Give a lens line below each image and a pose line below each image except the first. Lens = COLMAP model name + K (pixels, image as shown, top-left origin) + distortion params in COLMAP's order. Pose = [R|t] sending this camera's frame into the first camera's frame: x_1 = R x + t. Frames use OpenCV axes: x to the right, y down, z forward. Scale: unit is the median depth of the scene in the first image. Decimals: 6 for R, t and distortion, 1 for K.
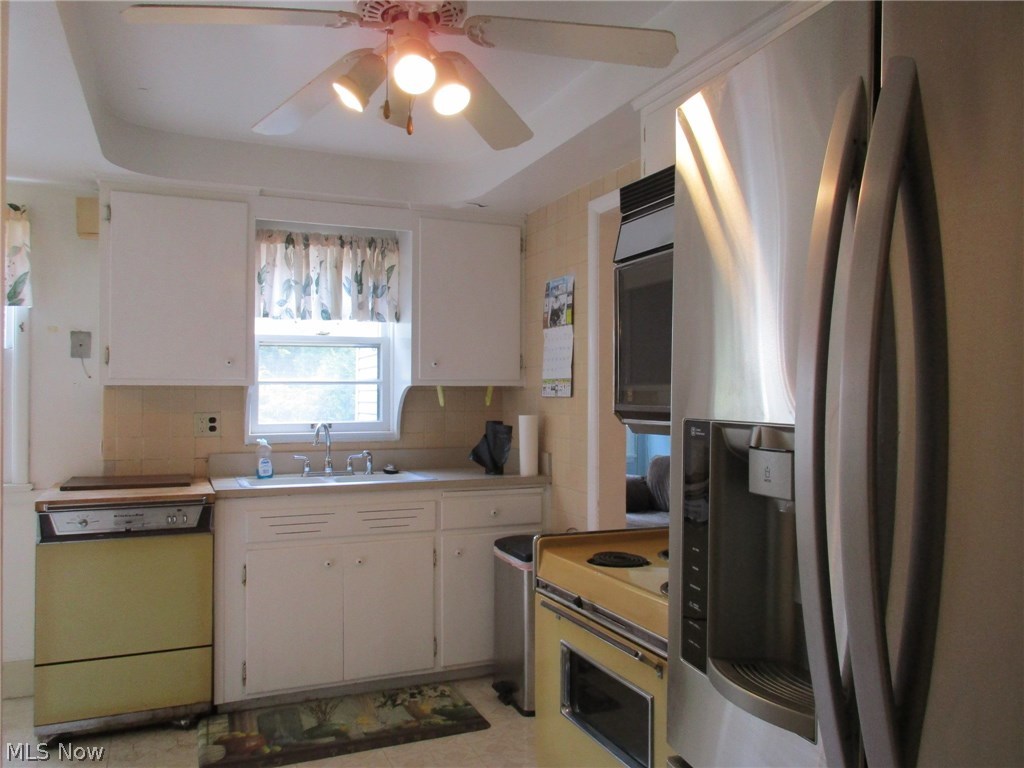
lens RADIAL K [[794.8, 0, 512.8], [0, 794.8, 386.3], [0, 0, 1]] dist [-0.006253, -0.004586]
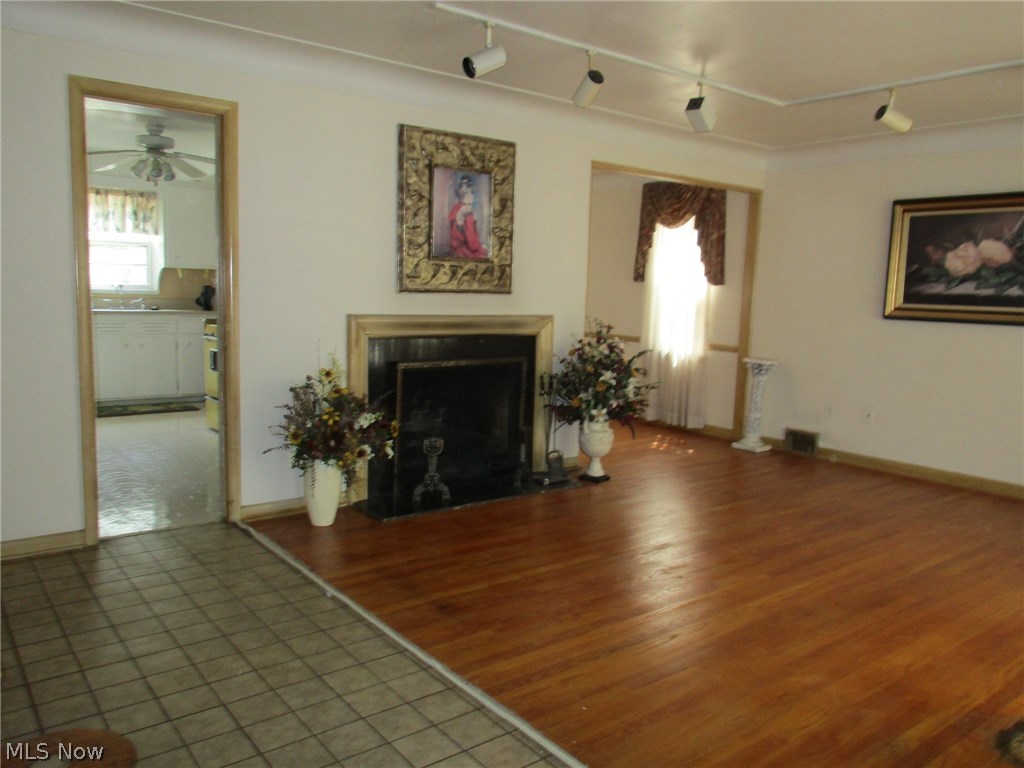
lens RADIAL K [[794.8, 0, 510.1], [0, 794.8, 385.6], [0, 0, 1]] dist [-0.006253, -0.004586]
pose [[0.964422, -0.000222, 0.264367, 0.192009], [-0.036941, 0.990075, 0.135595, -0.009207], [-0.261774, -0.140537, 0.954842, -1.236352]]
